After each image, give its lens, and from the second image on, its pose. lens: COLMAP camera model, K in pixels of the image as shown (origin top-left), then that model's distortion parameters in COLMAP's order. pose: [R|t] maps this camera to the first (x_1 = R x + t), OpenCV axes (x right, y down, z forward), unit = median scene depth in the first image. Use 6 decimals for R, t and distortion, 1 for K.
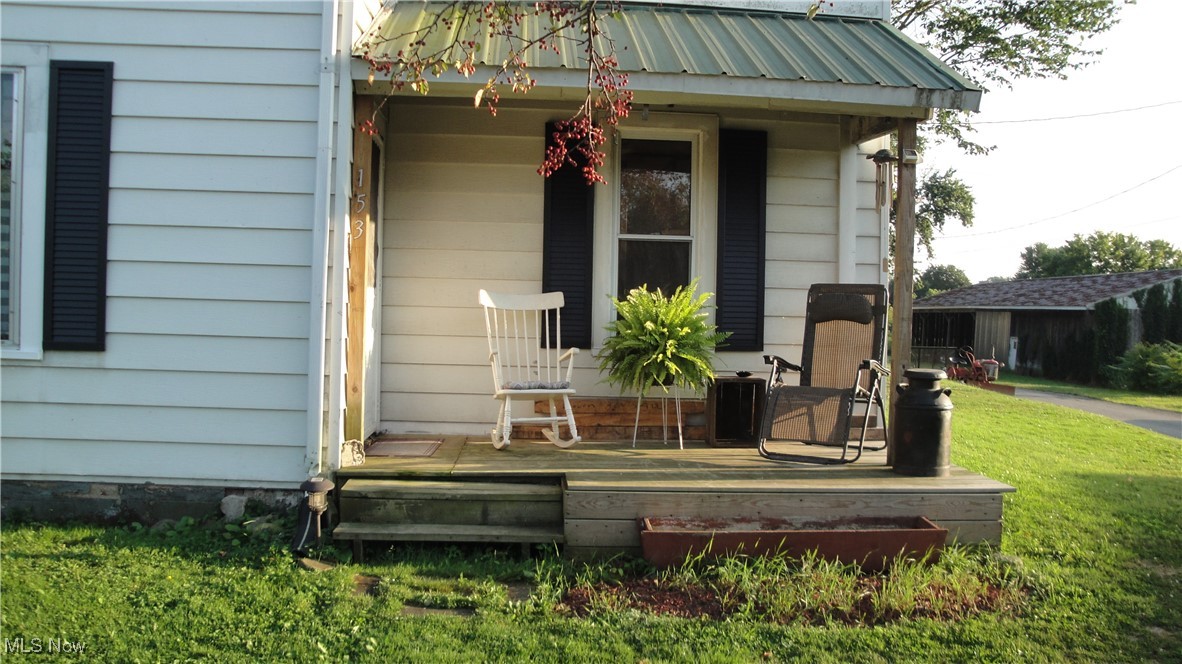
lens RADIAL K [[943.0, 0, 591.0], [0, 943.0, 332.0], [0, 0, 1]] dist [-0.161489, 0.107713]
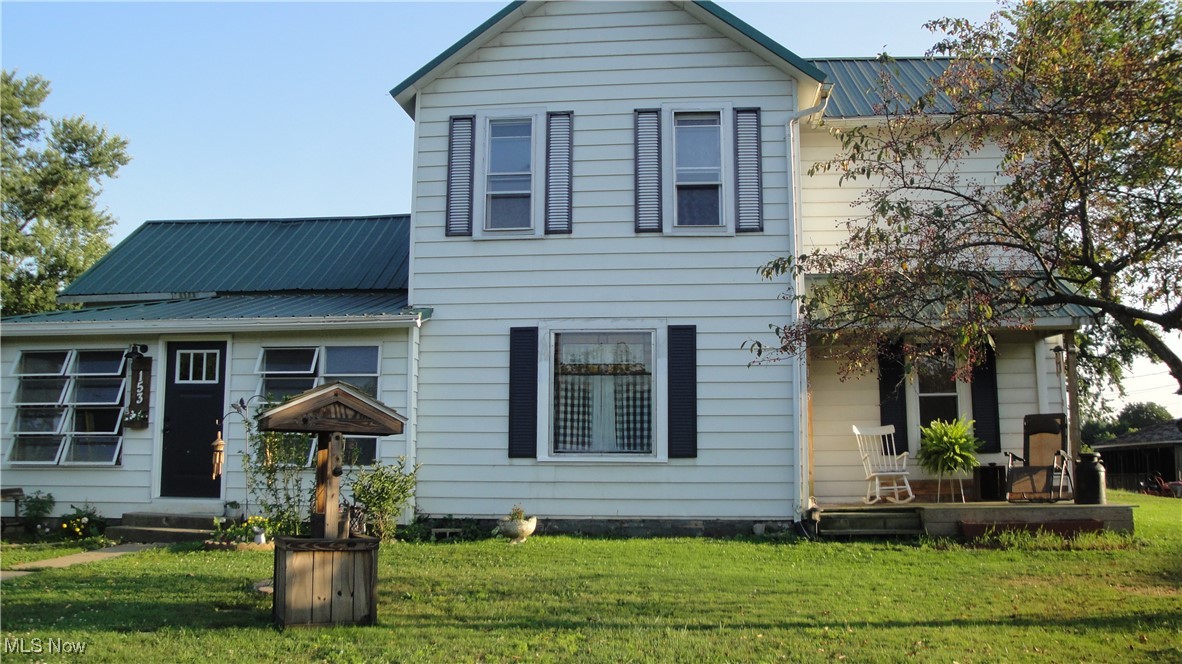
lens RADIAL K [[943.0, 0, 591.0], [0, 943.0, 332.0], [0, 0, 1]] dist [-0.161489, 0.107713]
pose [[0.981979, -0.052466, -0.181562, -0.295841], [0.021170, 0.985184, -0.170189, 0.082913], [0.187801, 0.163278, 0.968541, -1.027149]]
